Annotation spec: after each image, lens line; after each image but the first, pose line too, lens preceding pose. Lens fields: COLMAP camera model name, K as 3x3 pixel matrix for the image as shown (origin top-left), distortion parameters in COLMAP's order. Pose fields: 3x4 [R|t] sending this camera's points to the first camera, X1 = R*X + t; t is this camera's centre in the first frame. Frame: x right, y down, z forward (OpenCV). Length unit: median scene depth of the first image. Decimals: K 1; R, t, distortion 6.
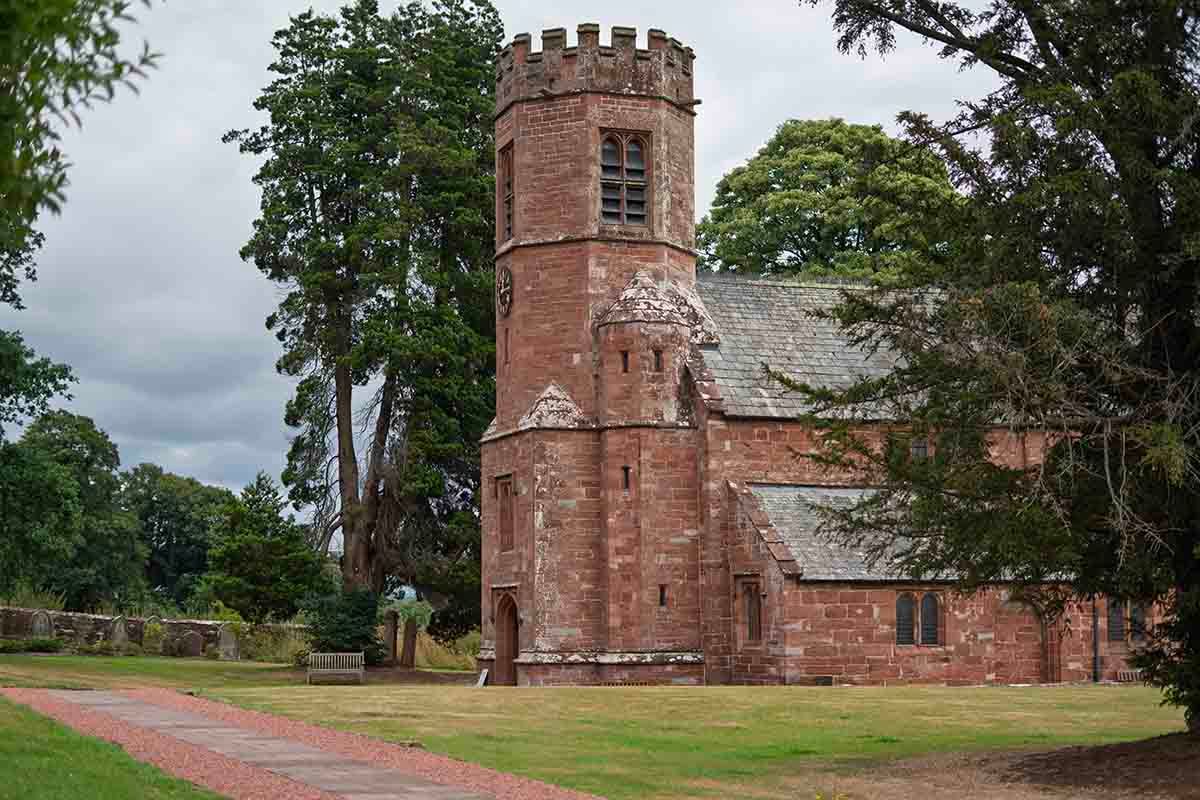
lens RADIAL K [[1729.5, 0, 600.5], [0, 1729.5, 489.4], [0, 0, 1]] dist [0.006668, 0.003856]
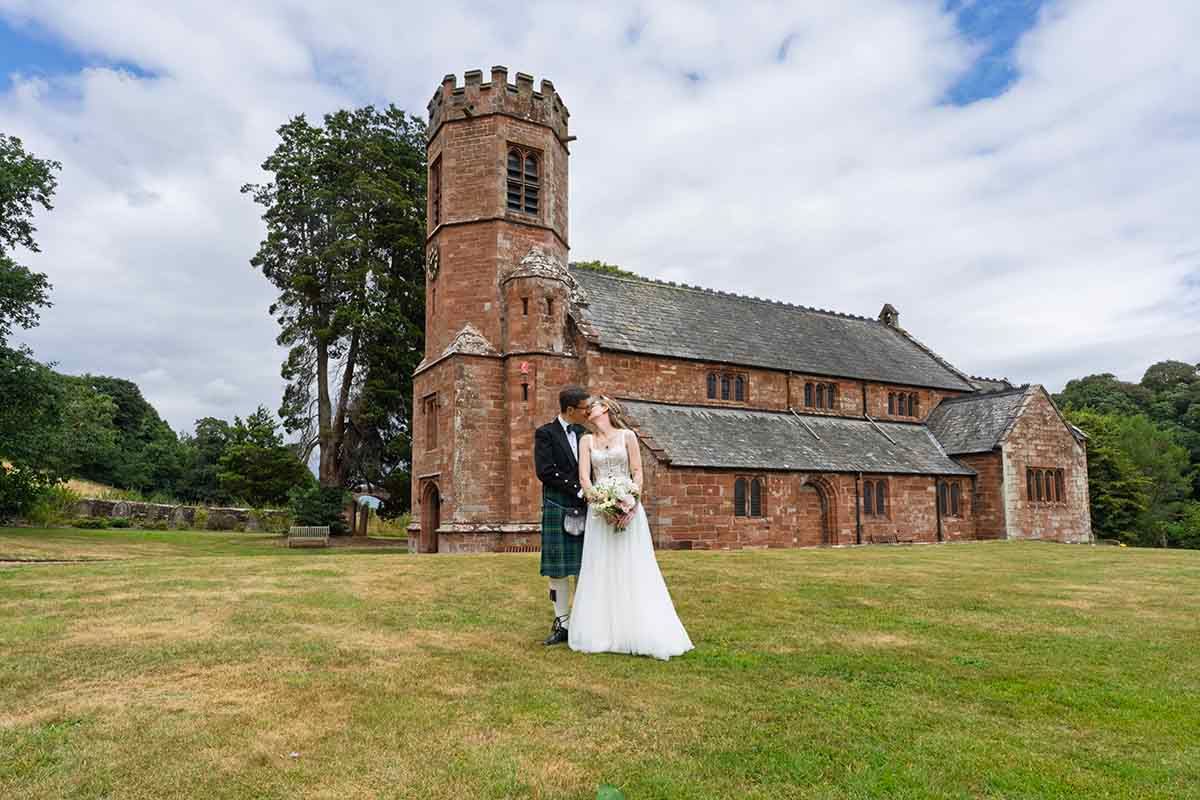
lens RADIAL K [[711.5, 0, 596.5], [0, 711.5, 444.3], [0, 0, 1]] dist [0.002528, 0.003137]
pose [[0.982900, 0.016921, 0.183361, -0.030279], [-0.012495, 0.999603, -0.025269, 0.045361], [-0.183716, 0.022546, 0.982721, 0.441177]]
